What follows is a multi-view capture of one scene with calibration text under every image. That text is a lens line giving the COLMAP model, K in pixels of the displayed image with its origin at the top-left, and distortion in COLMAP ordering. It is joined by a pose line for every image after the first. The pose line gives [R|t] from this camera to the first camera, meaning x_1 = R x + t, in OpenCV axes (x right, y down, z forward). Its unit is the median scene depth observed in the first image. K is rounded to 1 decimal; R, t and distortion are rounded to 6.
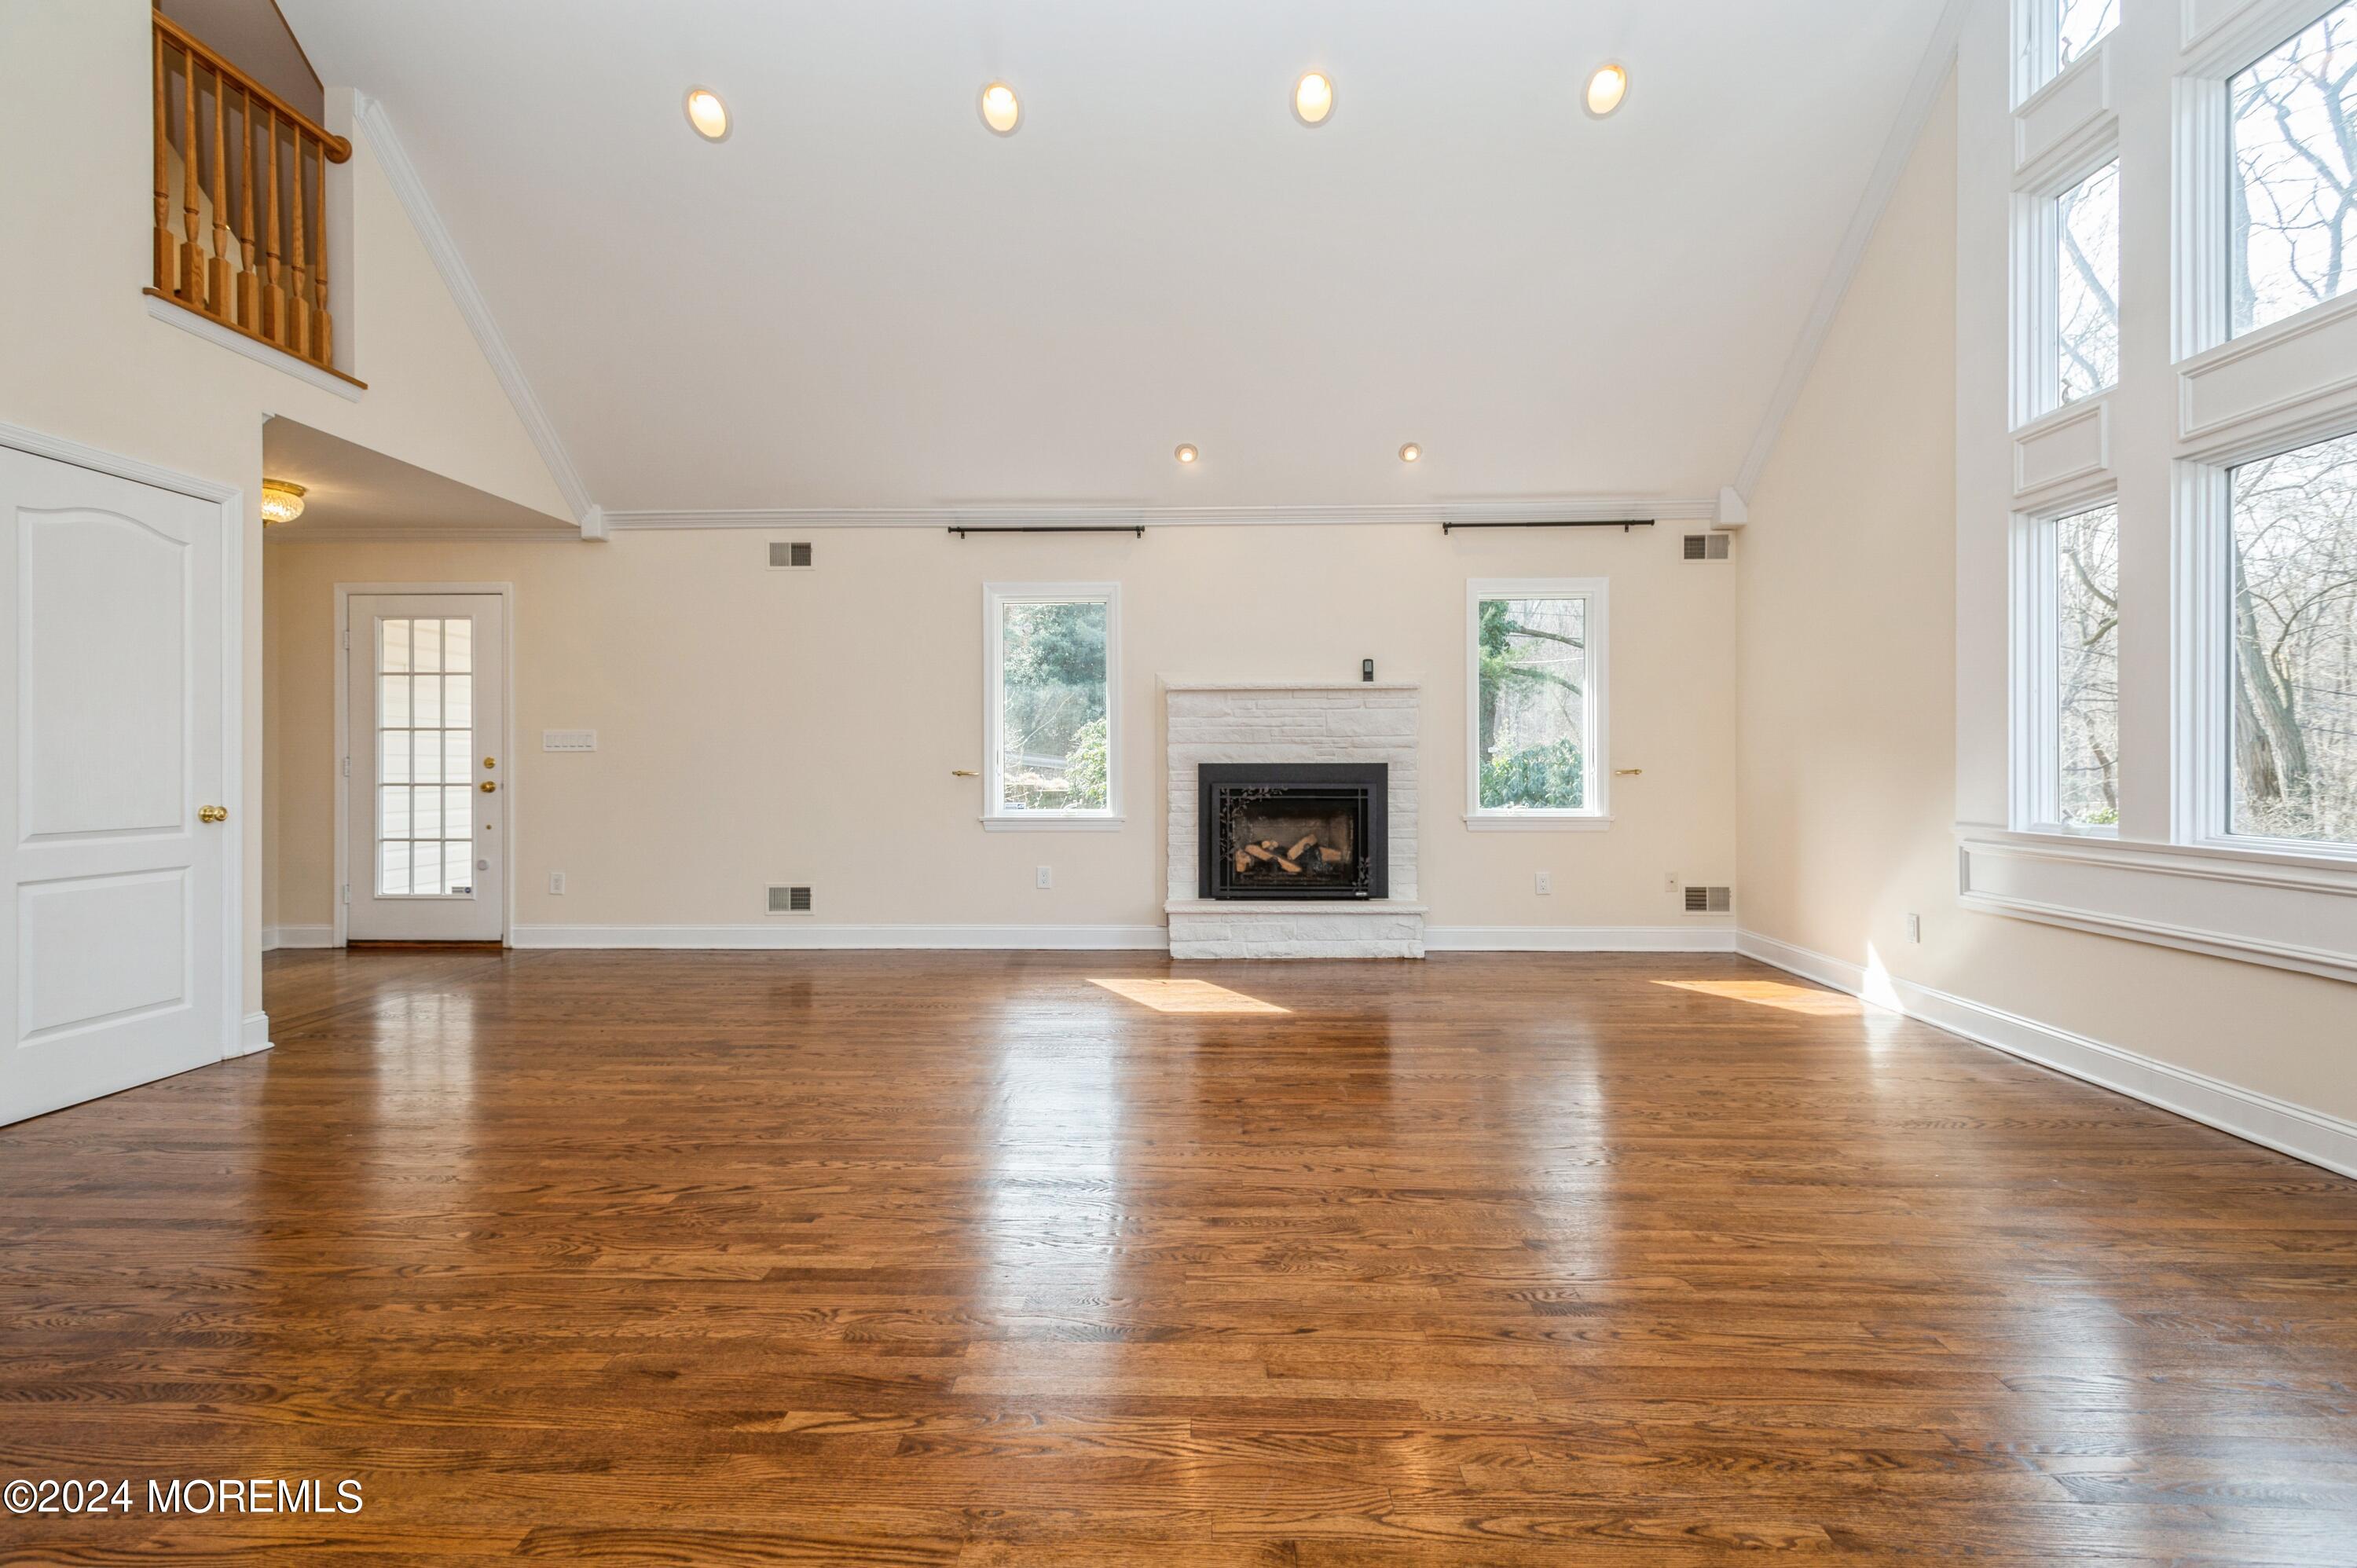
lens RADIAL K [[1108.8, 0, 1183.9], [0, 1108.8, 760.9], [0, 0, 1]] dist [0.011728, -0.001793]
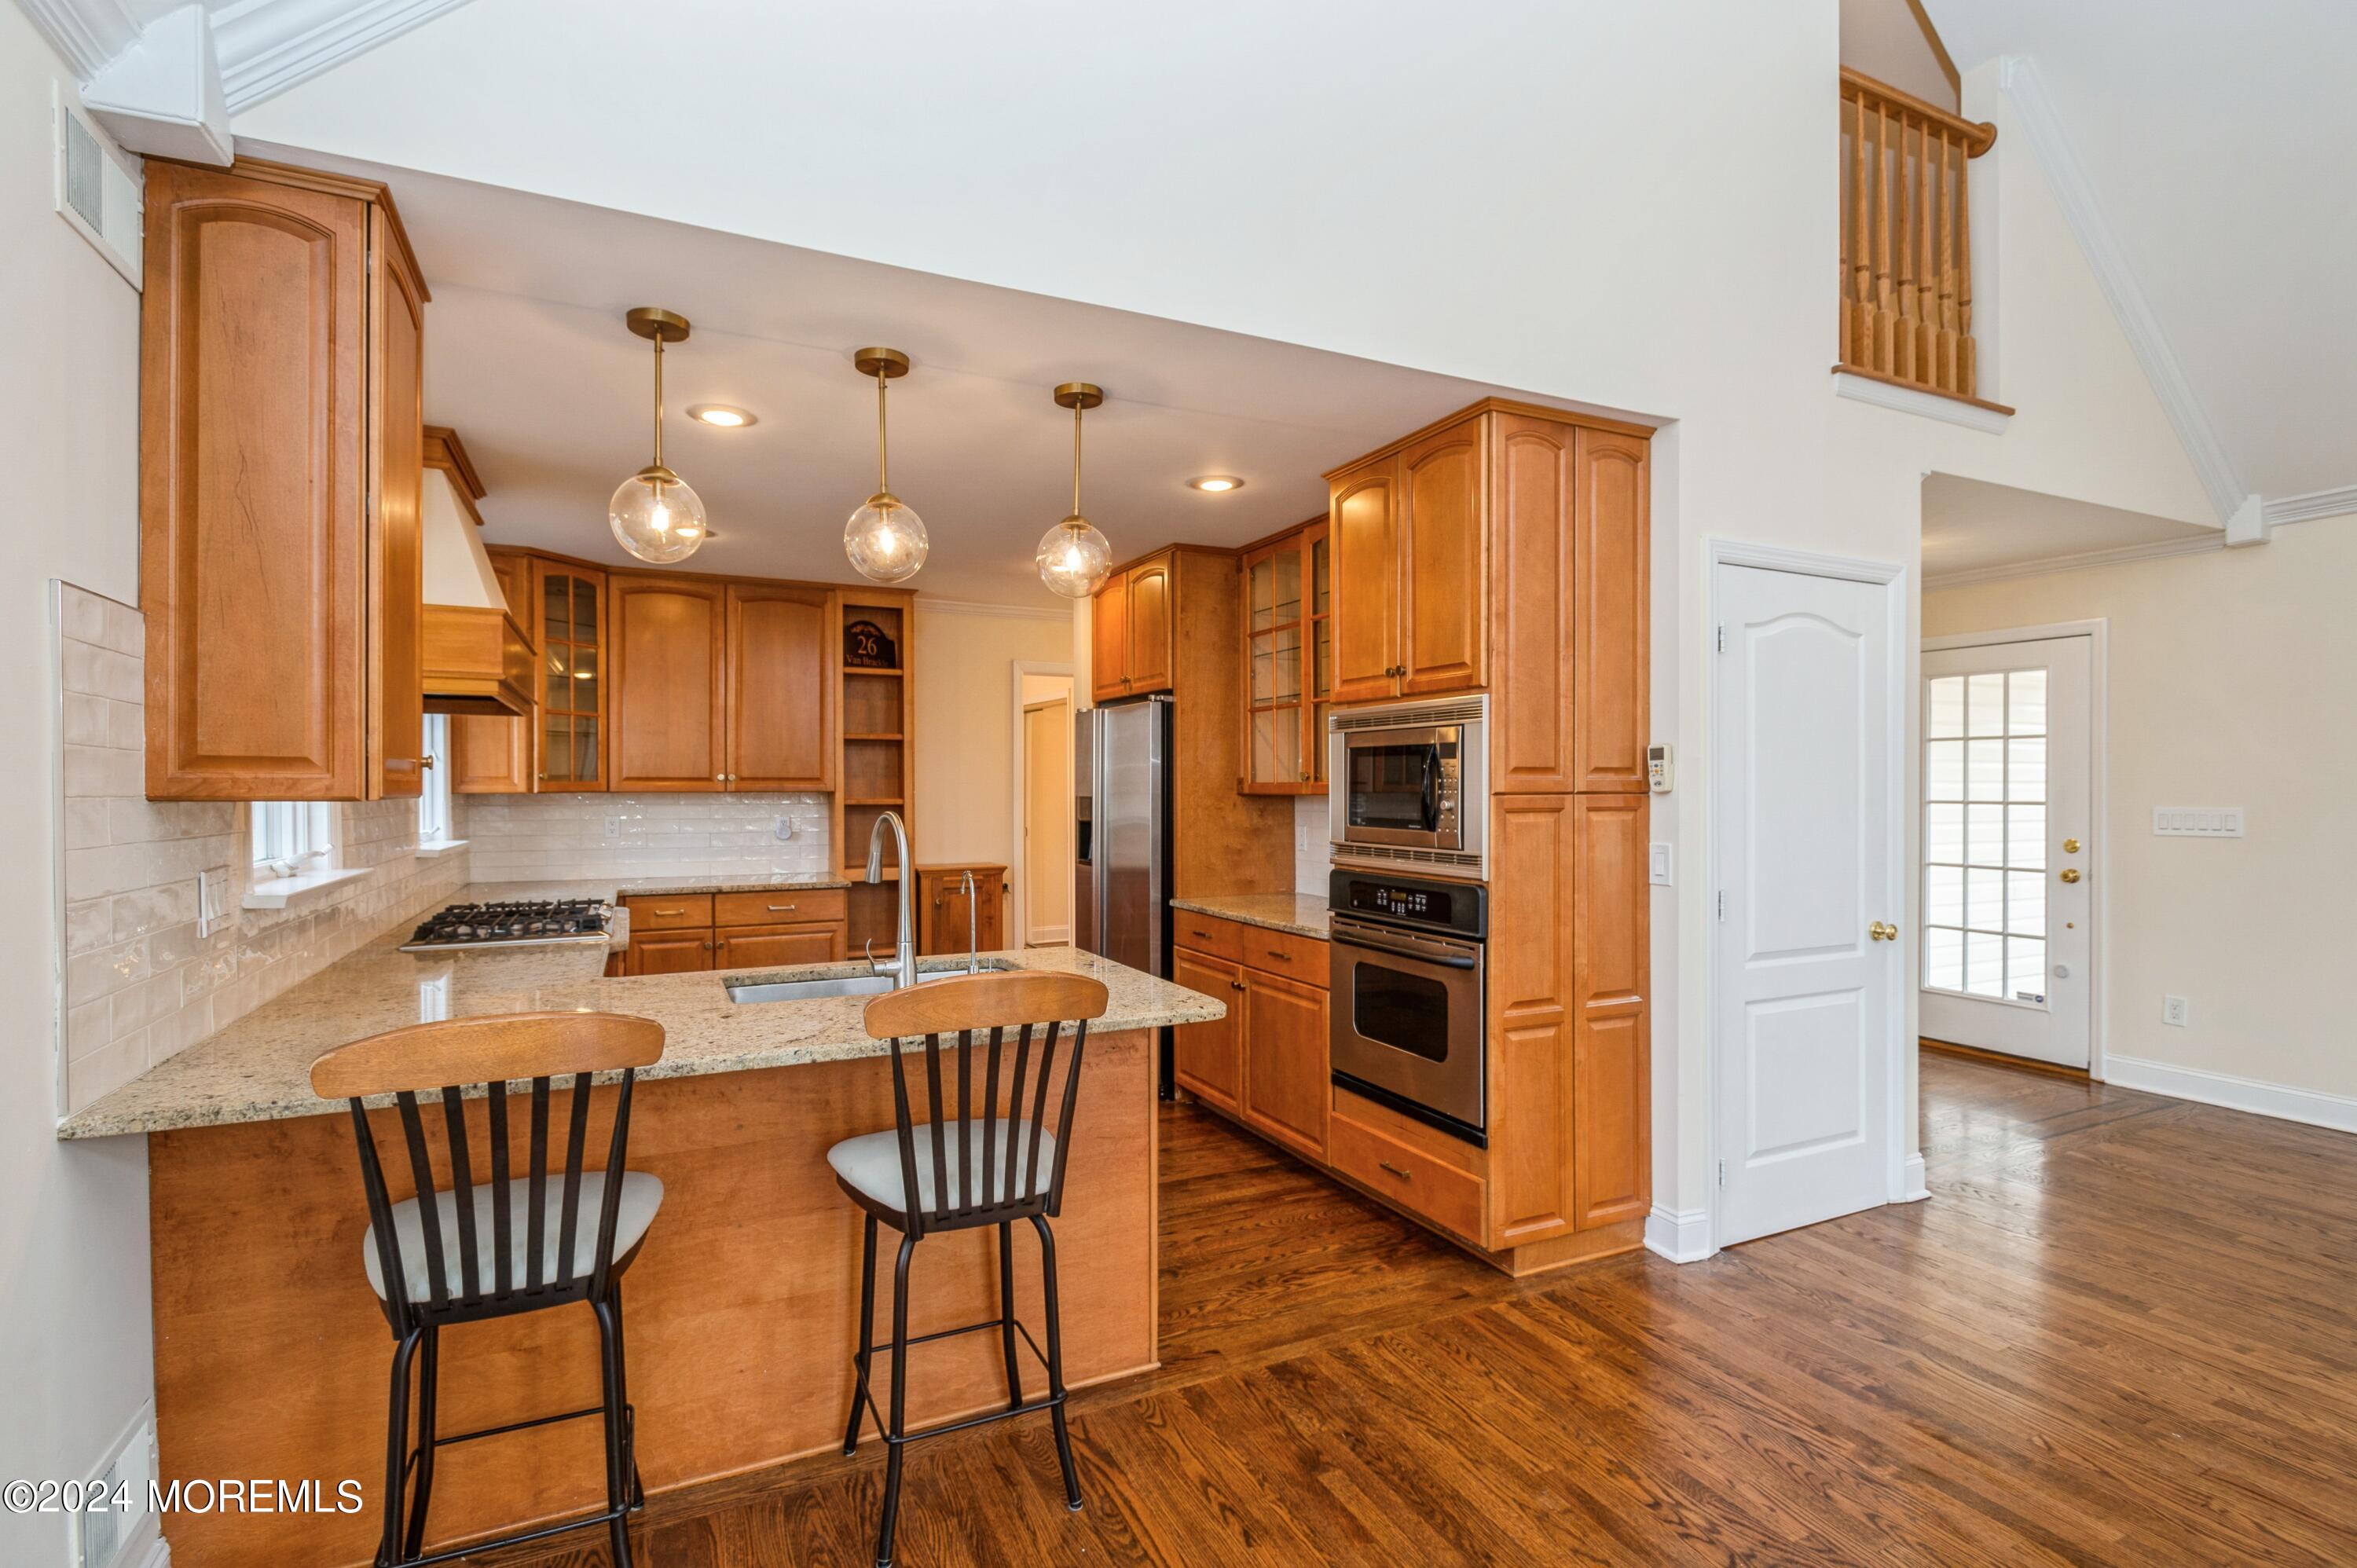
lens RADIAL K [[1108.8, 0, 1175.6], [0, 1108.8, 784.0], [0, 0, 1]] dist [0.011728, -0.001793]
pose [[0.474456, 0.003563, -0.880272, -0.282611], [0.001822, 0.999986, 0.005030, -0.061707], [0.880277, -0.003991, 0.474443, 0.060365]]
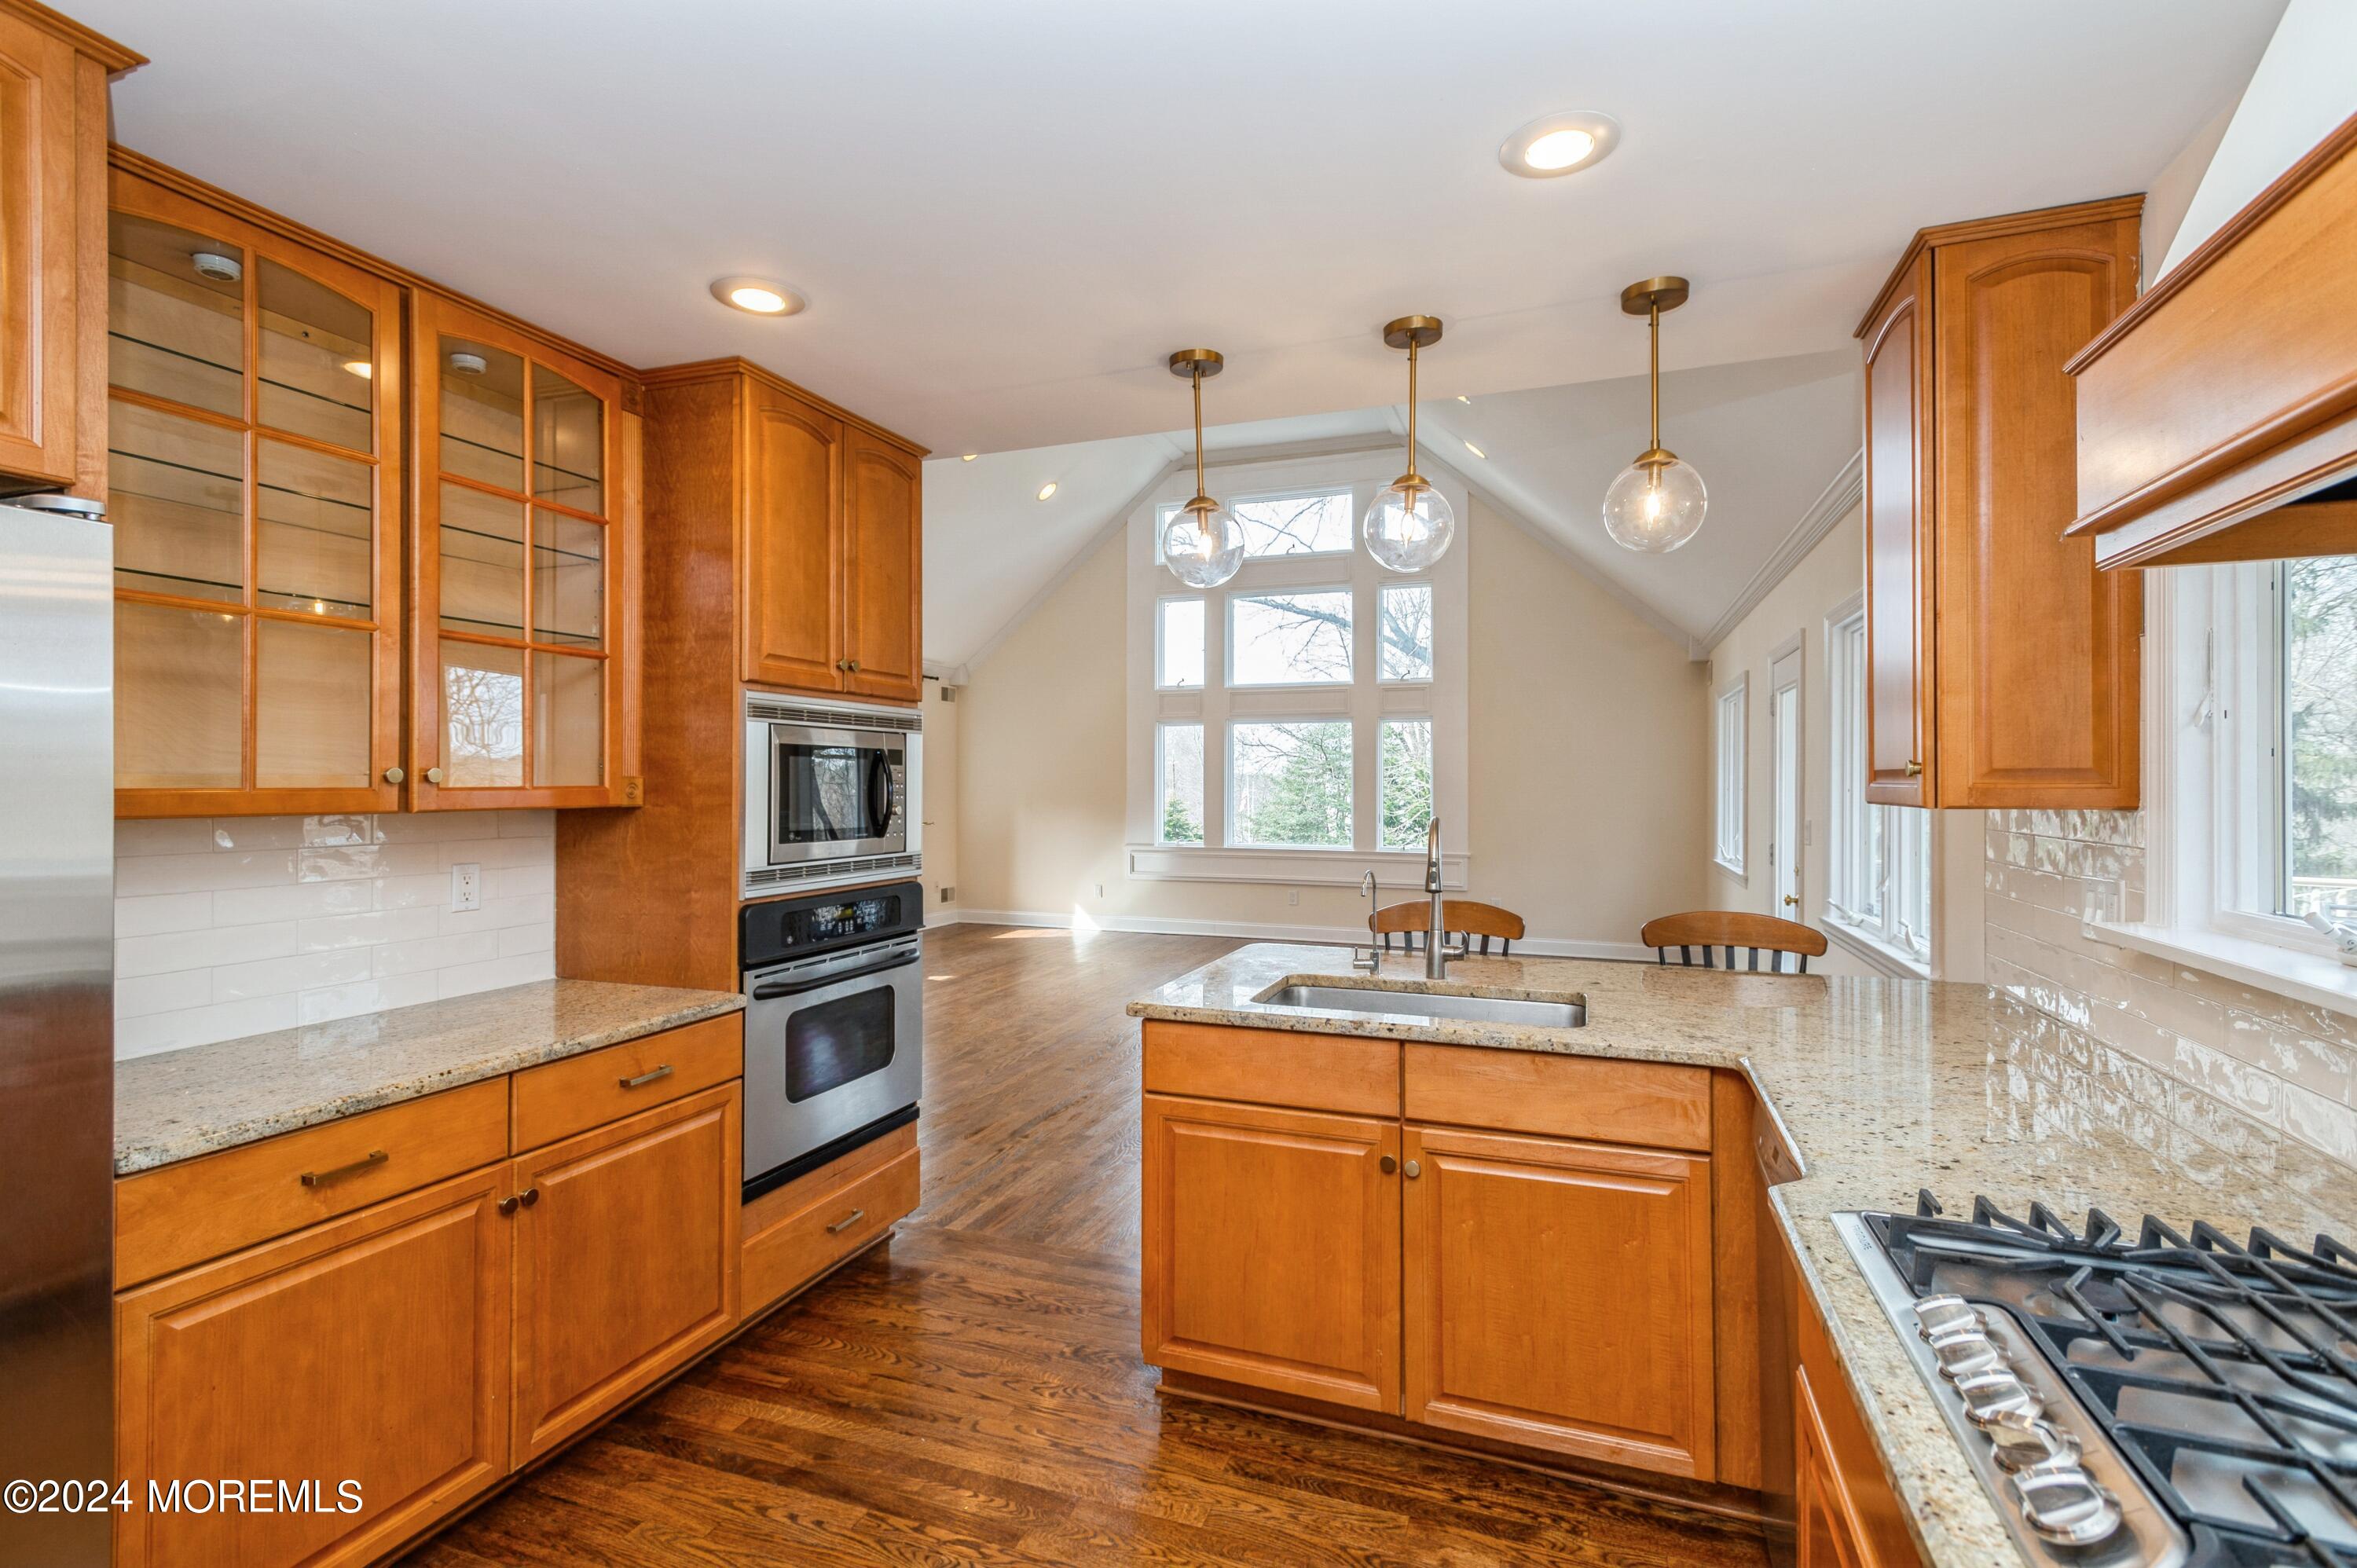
lens RADIAL K [[1108.8, 0, 1166.9], [0, 1108.8, 770.2], [0, 0, 1]] dist [0.011728, -0.001793]
pose [[0.315870, 0.014203, 0.948696, -1.365101], [-0.001617, 0.999895, -0.014431, -0.060189], [-0.948801, 0.003024, 0.315859, 0.141918]]
